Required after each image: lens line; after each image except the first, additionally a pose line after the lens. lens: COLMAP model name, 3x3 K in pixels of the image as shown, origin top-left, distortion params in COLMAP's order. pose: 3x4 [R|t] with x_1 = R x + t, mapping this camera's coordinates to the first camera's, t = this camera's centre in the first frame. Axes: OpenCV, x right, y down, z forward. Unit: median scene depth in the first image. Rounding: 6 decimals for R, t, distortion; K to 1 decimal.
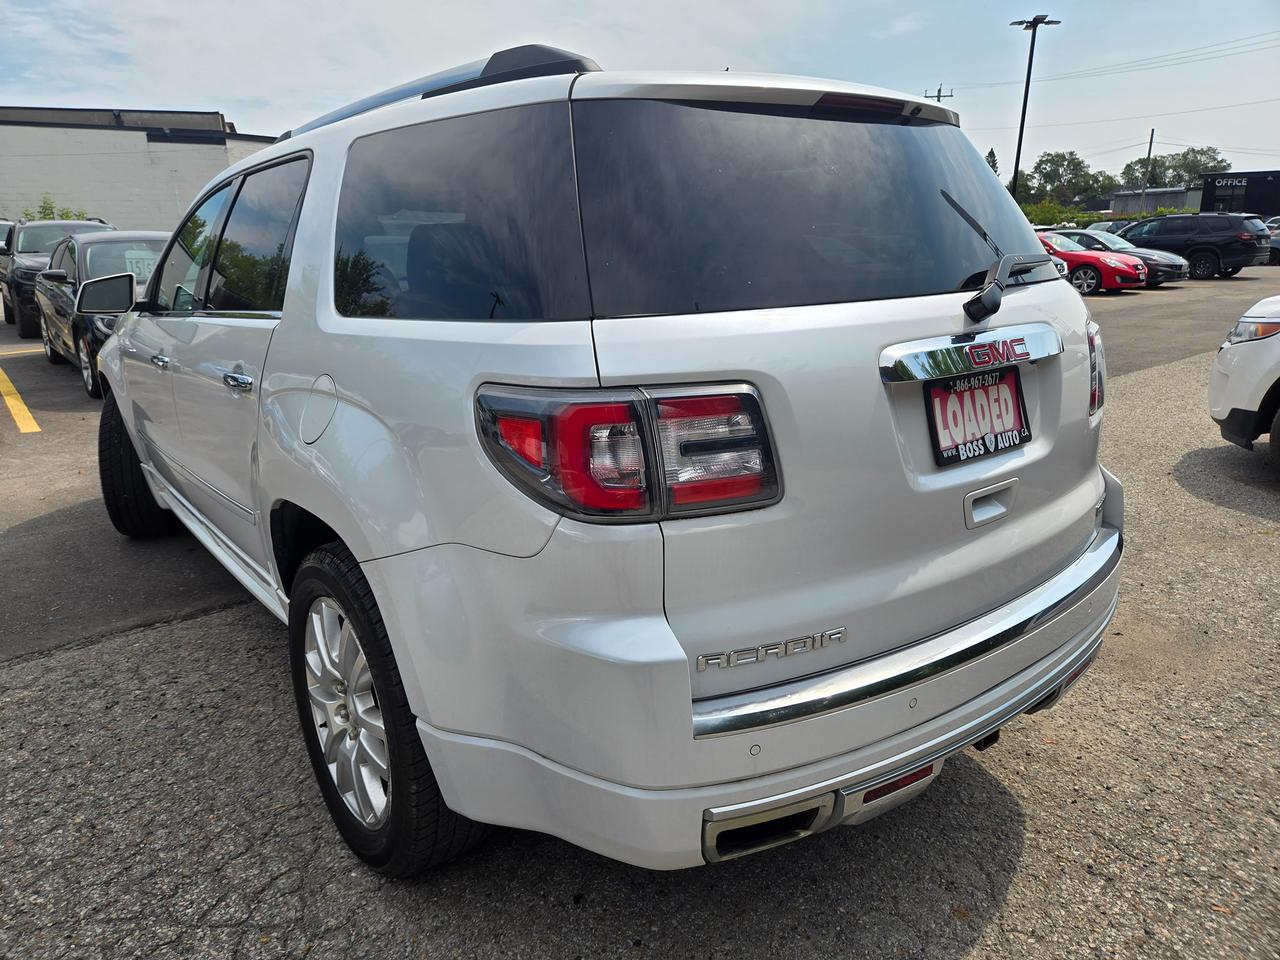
lens RADIAL K [[861.5, 0, 672.0], [0, 861.5, 471.4], [0, 0, 1]] dist [0.071531, -0.057097]
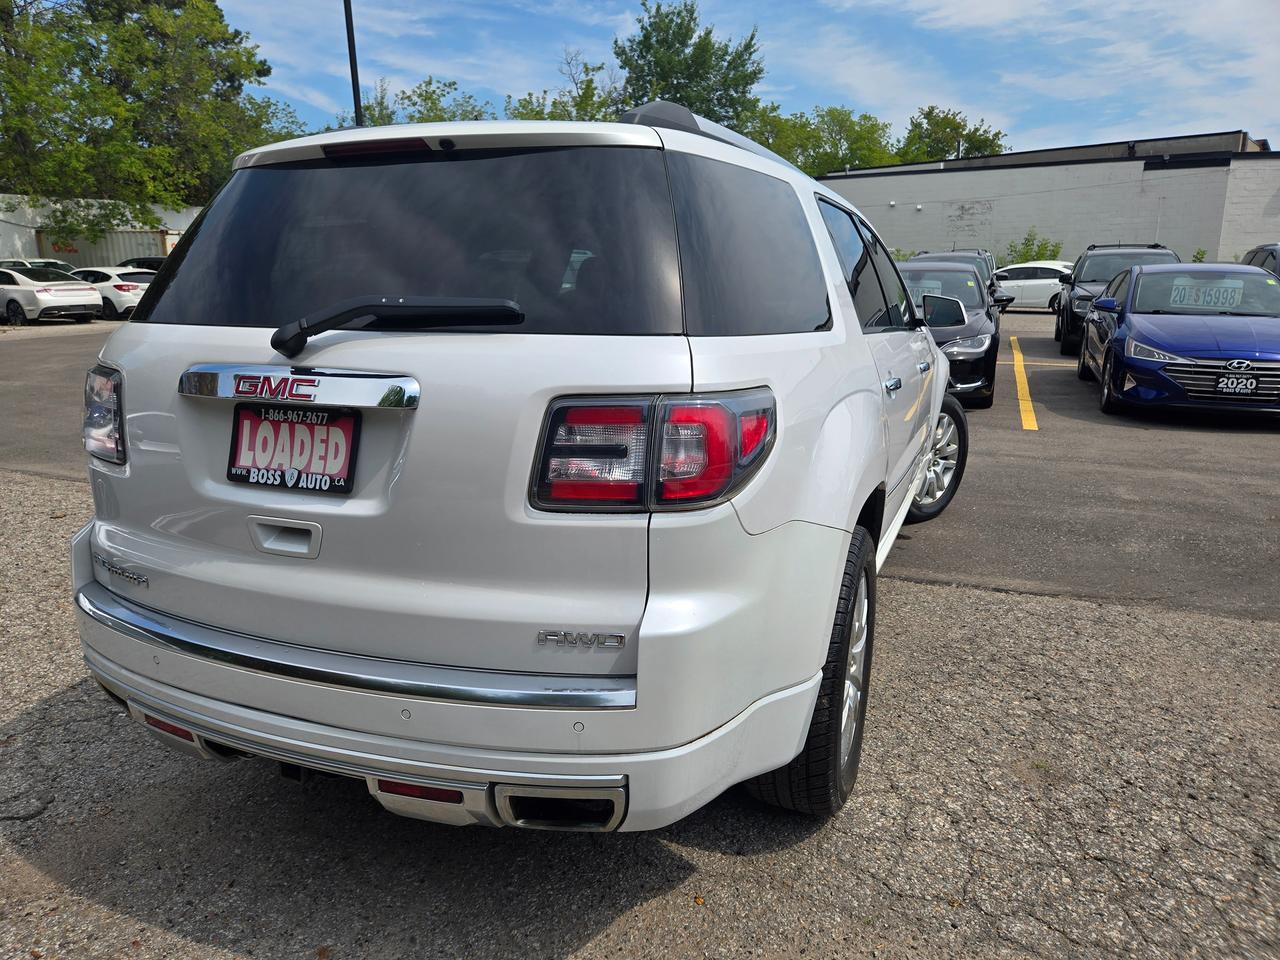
lens RADIAL K [[875.8, 0, 640.0], [0, 875.8, 480.0], [0, 0, 1]] dist [0.030503, -0.028588]
pose [[0.479390, 0.214044, -0.851100, 1.228169], [-0.230864, 0.966401, 0.113006, -0.205603], [0.846692, 0.142314, 0.512698, 0.706033]]
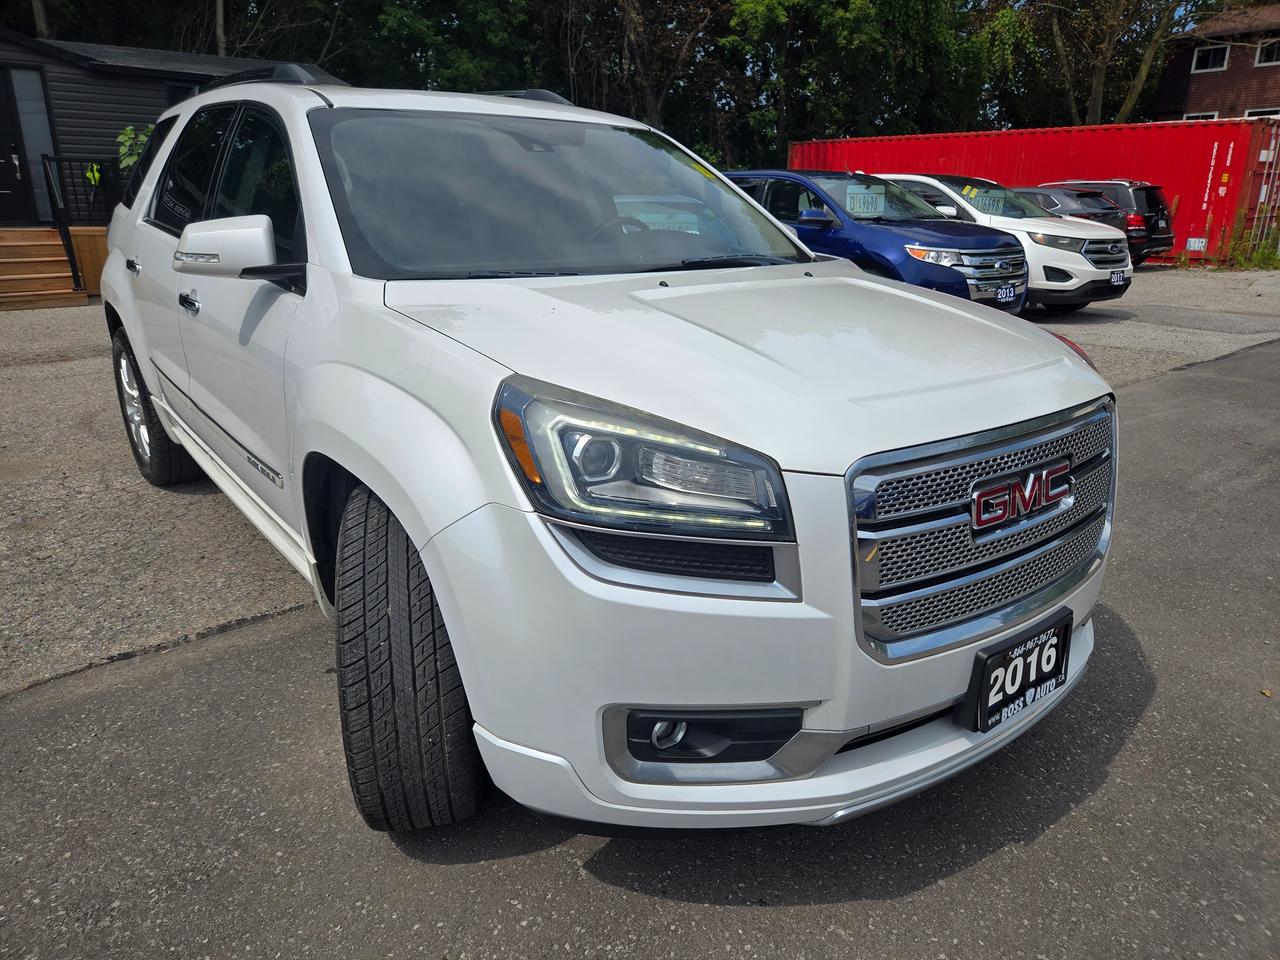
lens RADIAL K [[875.8, 0, 640.0], [0, 875.8, 480.0], [0, 0, 1]] dist [0.030503, -0.028588]
pose [[-0.999604, -0.003473, 0.027933, -1.009595], [0.012248, 0.839834, 0.542706, -0.924035], [-0.025344, 0.542833, -0.839458, 3.627012]]
